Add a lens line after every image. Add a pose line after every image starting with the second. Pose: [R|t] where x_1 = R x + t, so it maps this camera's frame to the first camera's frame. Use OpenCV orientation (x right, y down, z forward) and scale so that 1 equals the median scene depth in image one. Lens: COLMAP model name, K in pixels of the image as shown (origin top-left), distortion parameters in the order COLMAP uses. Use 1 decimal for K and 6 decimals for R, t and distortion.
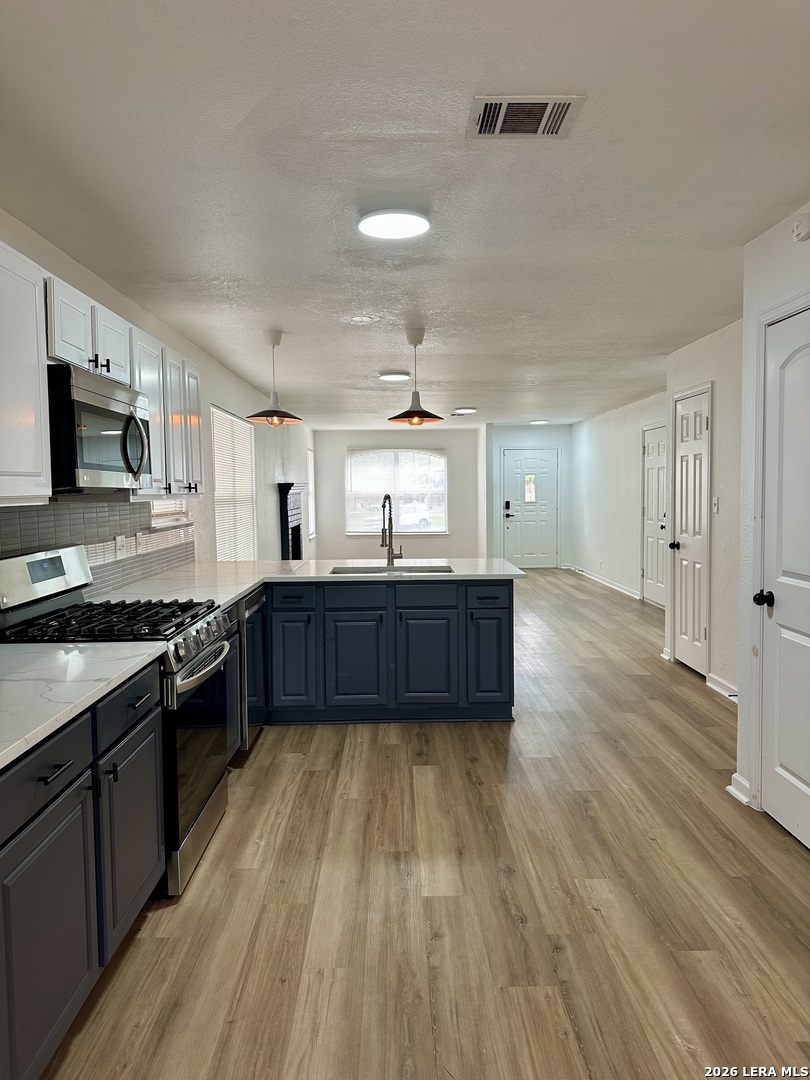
lens RADIAL K [[750.2, 0, 408.6], [0, 750.2, 536.9], [0, 0, 1]] dist [0.139822, -0.177972]
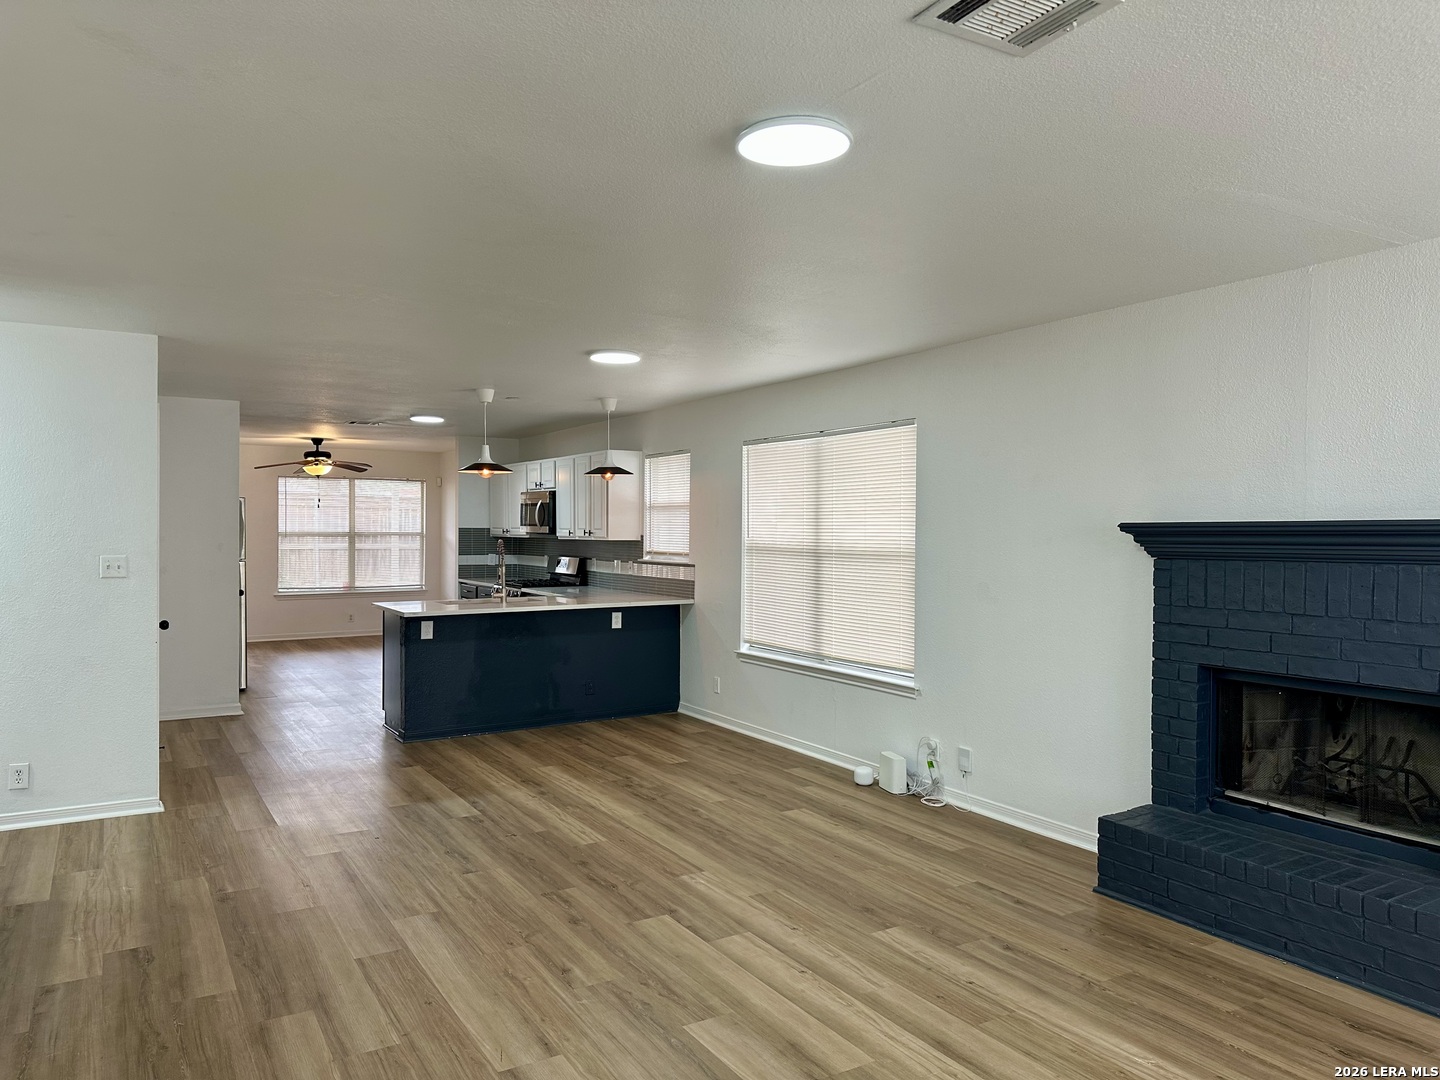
lens RADIAL K [[997.8, 0, 720.0], [0, 997.8, 540.0], [0, 0, 1]] dist [0.132392, -0.222008]
pose [[-0.865621, 0.016262, -0.500435, 0.516885], [-0.024368, 0.996920, 0.074546, -0.205968], [0.500106, 0.076723, -0.862559, 2.854778]]
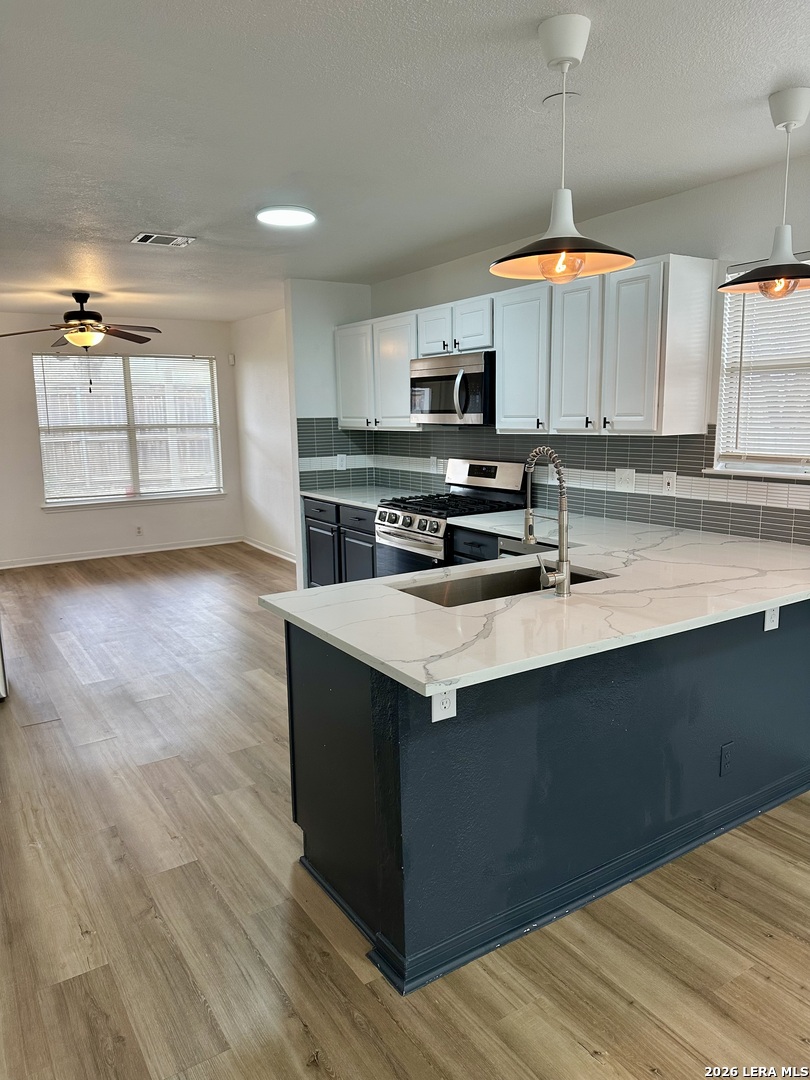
lens RADIAL K [[748.4, 0, 408.8], [0, 748.4, 541.2], [0, 0, 1]] dist [0.132392, -0.222008]
pose [[-0.849050, 0.117221, -0.515145, 0.358379], [-0.004940, 0.973270, 0.229609, -0.125656], [0.528290, 0.197494, -0.825776, 1.569704]]
